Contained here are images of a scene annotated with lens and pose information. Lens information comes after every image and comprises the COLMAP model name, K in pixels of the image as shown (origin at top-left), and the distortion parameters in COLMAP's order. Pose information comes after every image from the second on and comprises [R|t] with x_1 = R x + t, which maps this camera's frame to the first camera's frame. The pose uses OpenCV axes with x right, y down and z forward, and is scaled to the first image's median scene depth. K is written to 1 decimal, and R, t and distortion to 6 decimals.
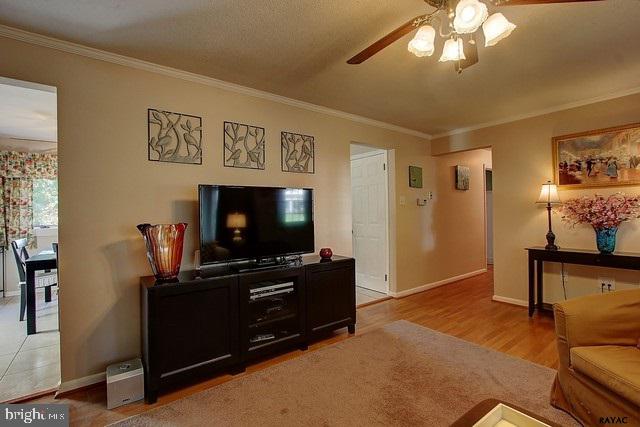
lens RADIAL K [[295.1, 0, 319.3], [0, 295.1, 213.1], [0, 0, 1]] dist [-0.014283, 0.002659]
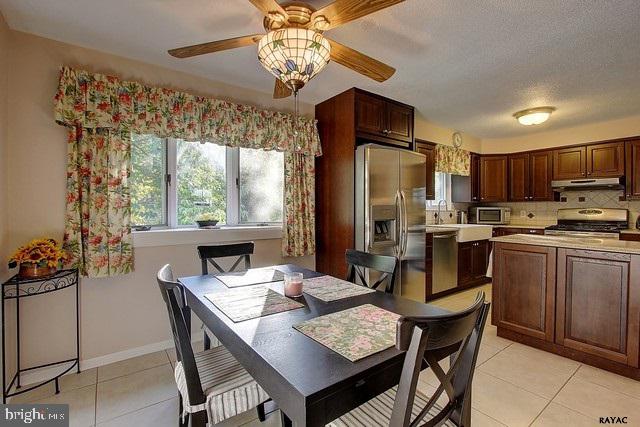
lens RADIAL K [[295.1, 0, 315.8], [0, 295.1, 211.1], [0, 0, 1]] dist [-0.014283, 0.002659]
pose [[0.999835, 0.013472, -0.012199, -0.672044], [-0.013364, 0.999872, 0.008843, 0.007920], [0.012316, -0.008679, 0.999886, 0.510201]]
